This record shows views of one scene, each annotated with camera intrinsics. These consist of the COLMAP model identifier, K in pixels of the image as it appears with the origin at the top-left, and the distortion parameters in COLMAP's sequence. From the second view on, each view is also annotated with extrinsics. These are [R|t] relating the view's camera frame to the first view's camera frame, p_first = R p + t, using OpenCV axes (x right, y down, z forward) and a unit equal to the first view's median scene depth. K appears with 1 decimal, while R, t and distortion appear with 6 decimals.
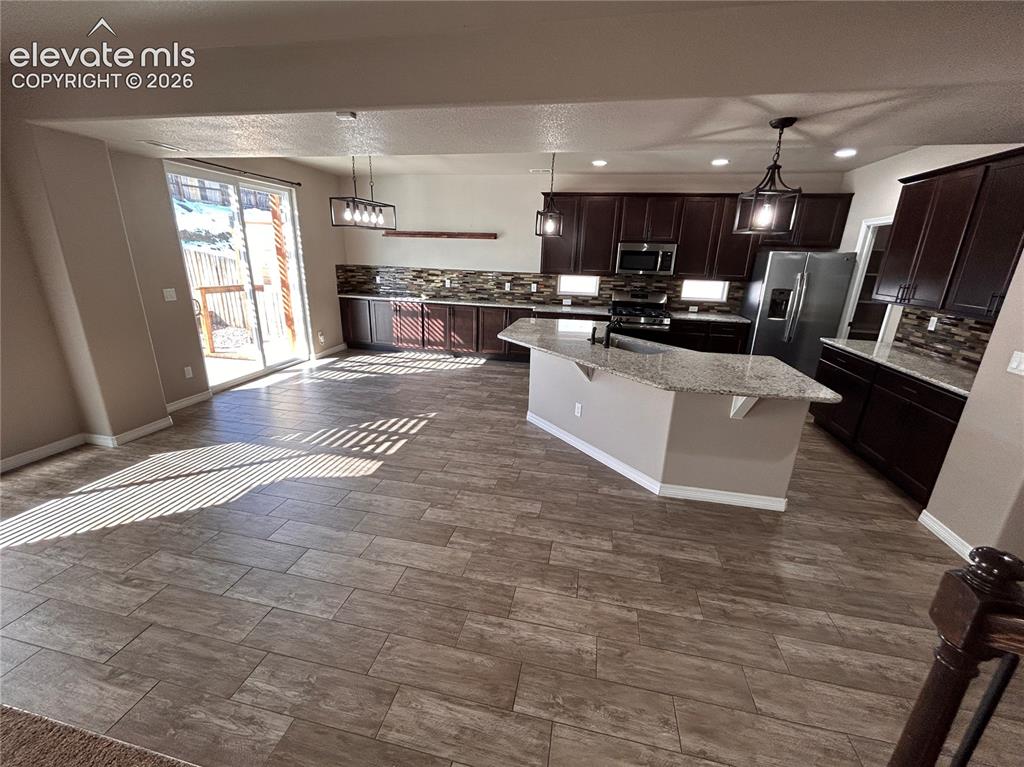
lens RADIAL K [[415.4, 0, 511.7], [0, 415.4, 381.1], [0, 0, 1]] dist [0.000469, 0.000418]
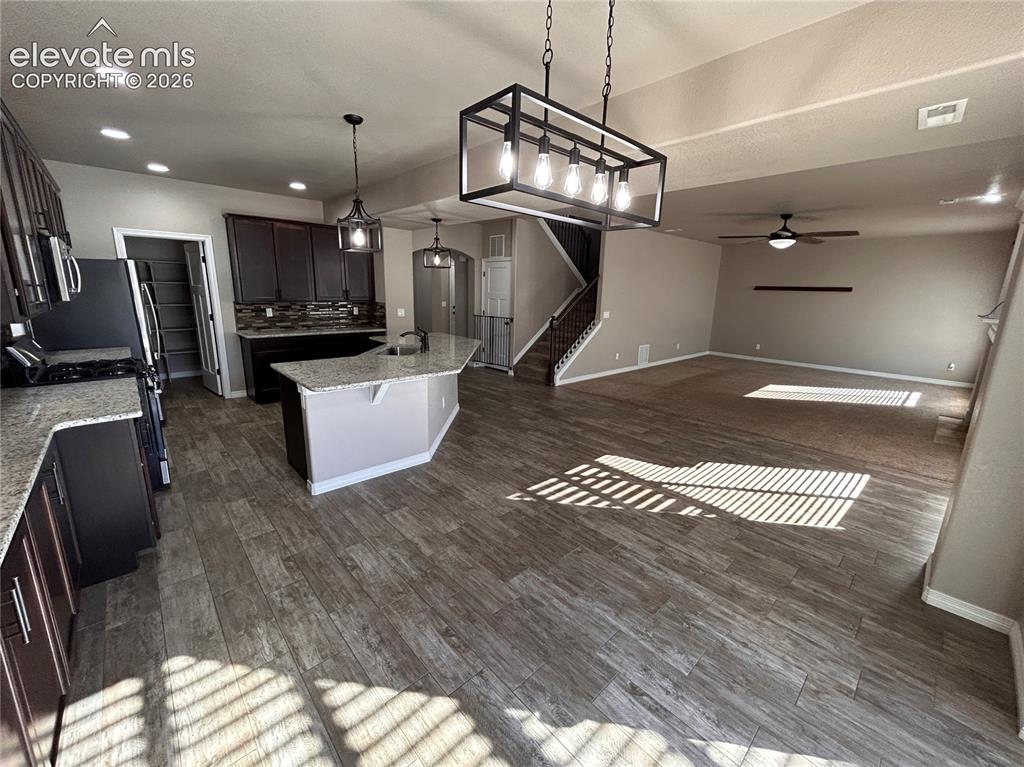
lens RADIAL K [[413.3, 0, 506.6], [0, 413.3, 380.2], [0, 0, 1]] dist [0.000464, 0.000185]
pose [[-0.807431, -0.177534, 0.562616, -0.588899], [0.126047, 0.879716, 0.458490, -0.465326], [-0.576340, 0.441115, -0.687932, 1.498175]]
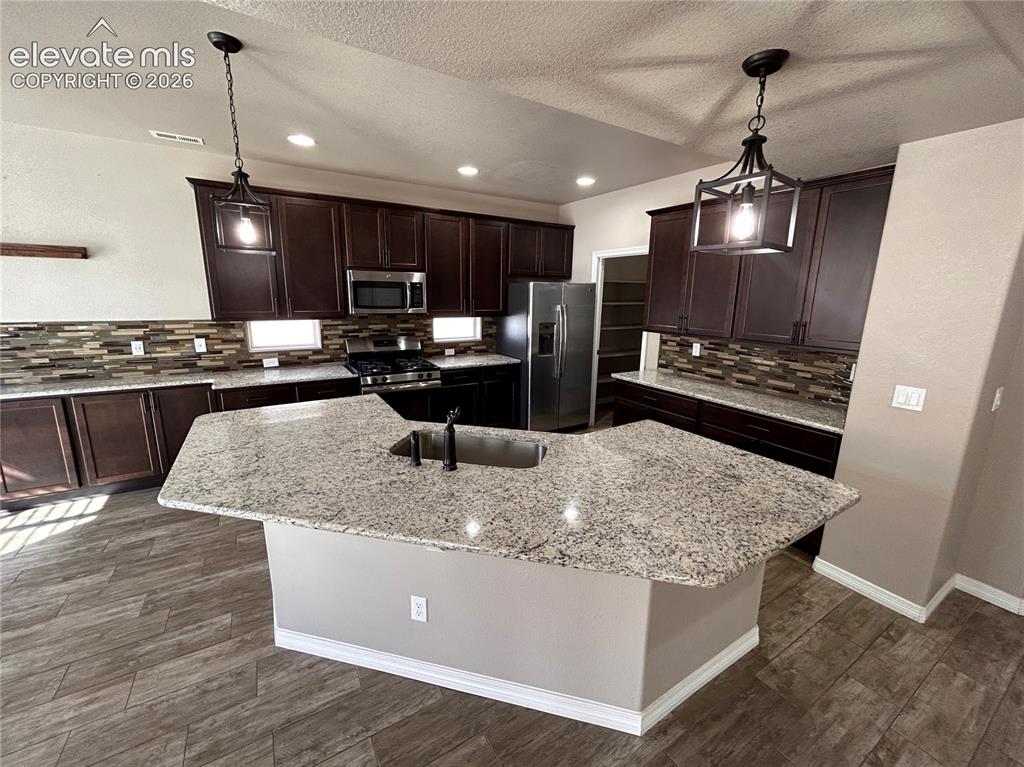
lens RADIAL K [[415.4, 0, 511.7], [0, 415.4, 381.1], [0, 0, 1]] dist [0.000469, 0.000418]
pose [[0.729364, -0.159964, 0.665162, -0.032855], [0.205048, 0.978695, 0.010526, -0.148841], [-0.652675, 0.128712, 0.746625, 0.474003]]
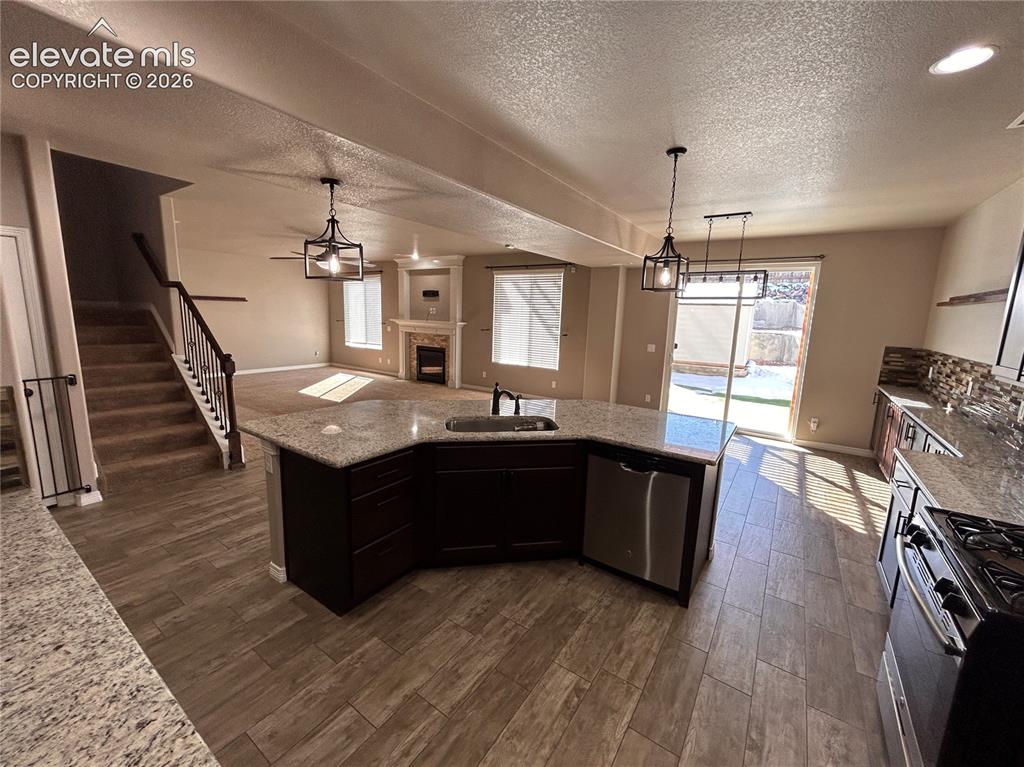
lens RADIAL K [[415.4, 0, 511.7], [0, 415.4, 381.1], [0, 0, 1]] dist [0.000469, 0.000418]
pose [[-0.386768, 0.109790, -0.915618, 0.848597], [-0.313071, 0.918287, 0.242355, -0.308833], [0.867408, 0.380389, -0.320792, 1.088845]]
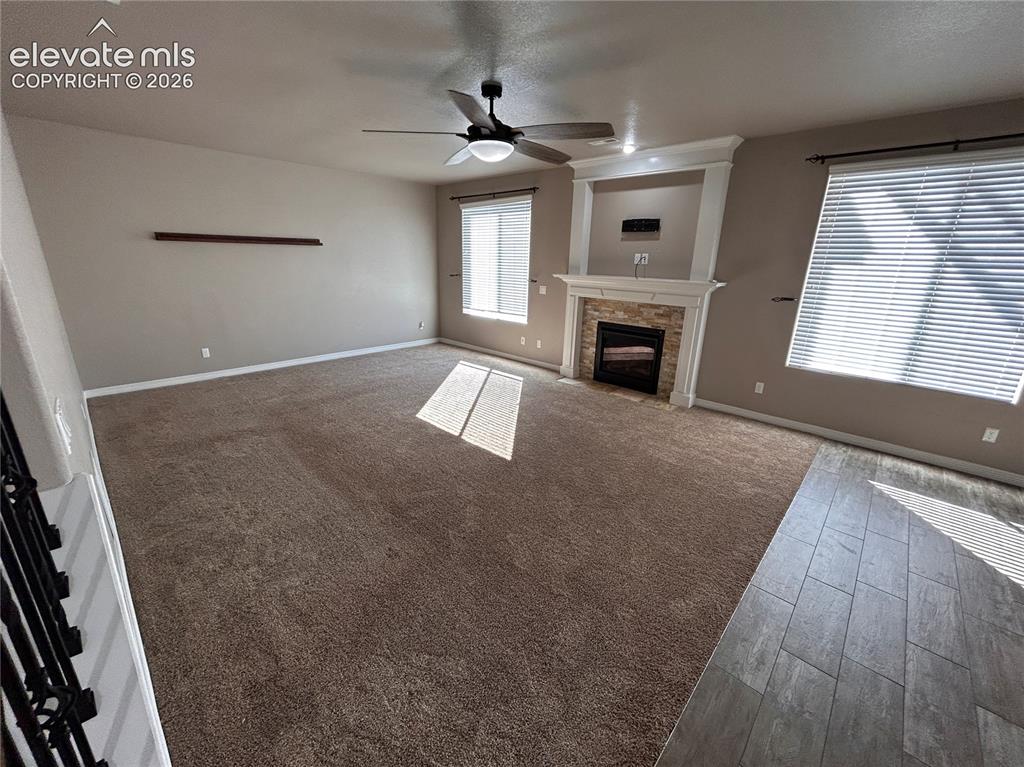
lens RADIAL K [[415.4, 0, 511.7], [0, 415.4, 381.1], [0, 0, 1]] dist [0.000469, 0.000418]
pose [[-0.520561, 0.207051, -0.828340, 0.195611], [-0.288725, 0.870313, 0.398989, -0.047948], [0.803526, 0.446860, -0.393270, 0.198772]]
